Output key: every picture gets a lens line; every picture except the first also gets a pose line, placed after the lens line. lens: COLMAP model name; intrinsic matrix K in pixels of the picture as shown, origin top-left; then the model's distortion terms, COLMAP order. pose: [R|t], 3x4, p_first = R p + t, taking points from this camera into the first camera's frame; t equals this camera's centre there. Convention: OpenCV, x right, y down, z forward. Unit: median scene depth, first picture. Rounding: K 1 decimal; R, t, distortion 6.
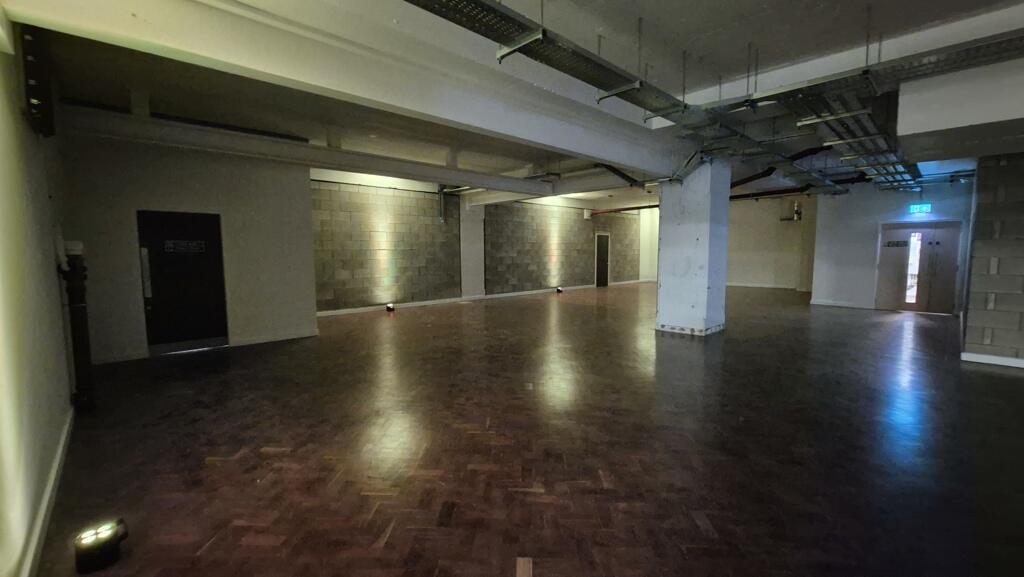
lens RADIAL K [[420.2, 0, 513.4], [0, 420.2, 288.1], [0, 0, 1]] dist [0.000397, 0.000793]
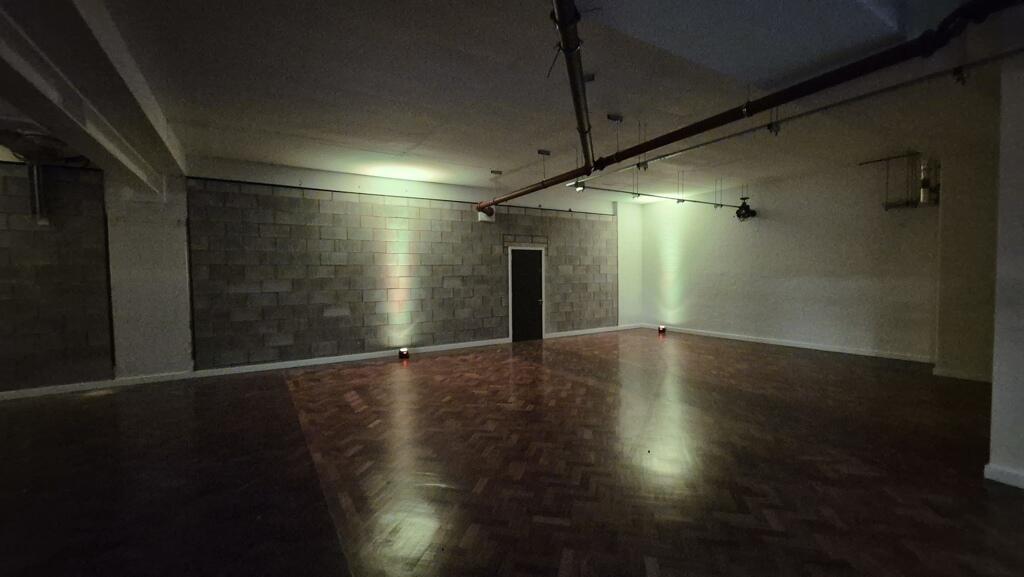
lens RADIAL K [[420.2, 0, 519.0], [0, 420.2, 290.6], [0, 0, 1]] dist [0.000397, 0.000793]
pose [[0.978212, -0.000999, -0.207605, 0.378859], [-0.008625, 0.998930, -0.045444, -0.053634], [0.207428, 0.046245, 0.977157, 0.530731]]
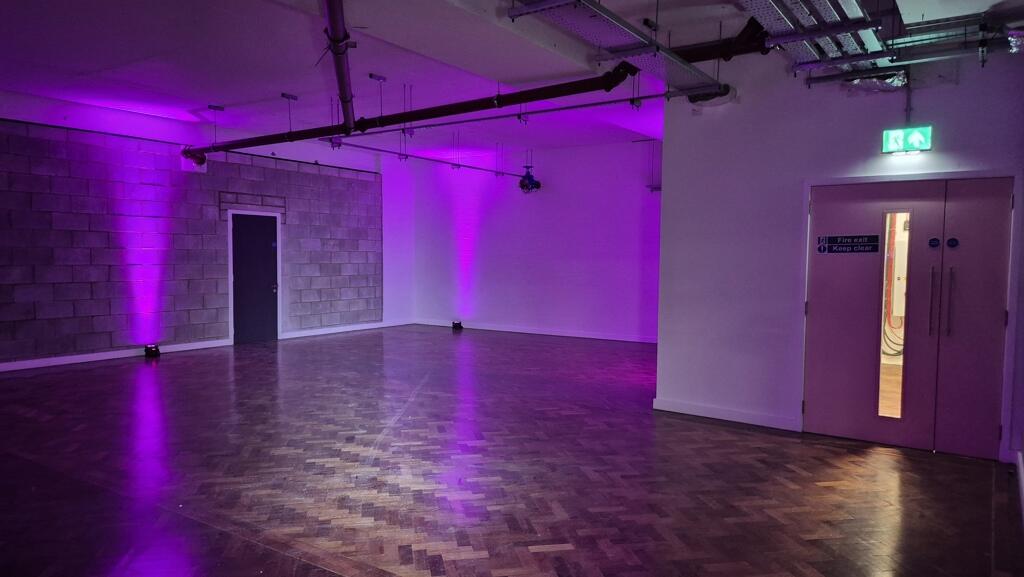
lens RADIAL K [[683.6, 0, 511.1], [0, 683.6, 294.5], [0, 0, 1]] dist [0.033177, -0.003246]
pose [[0.978590, 0.000221, 0.205817, 0.376297], [0.005714, 0.999585, -0.028242, -0.035309], [-0.205738, 0.028814, 0.978183, 0.365240]]
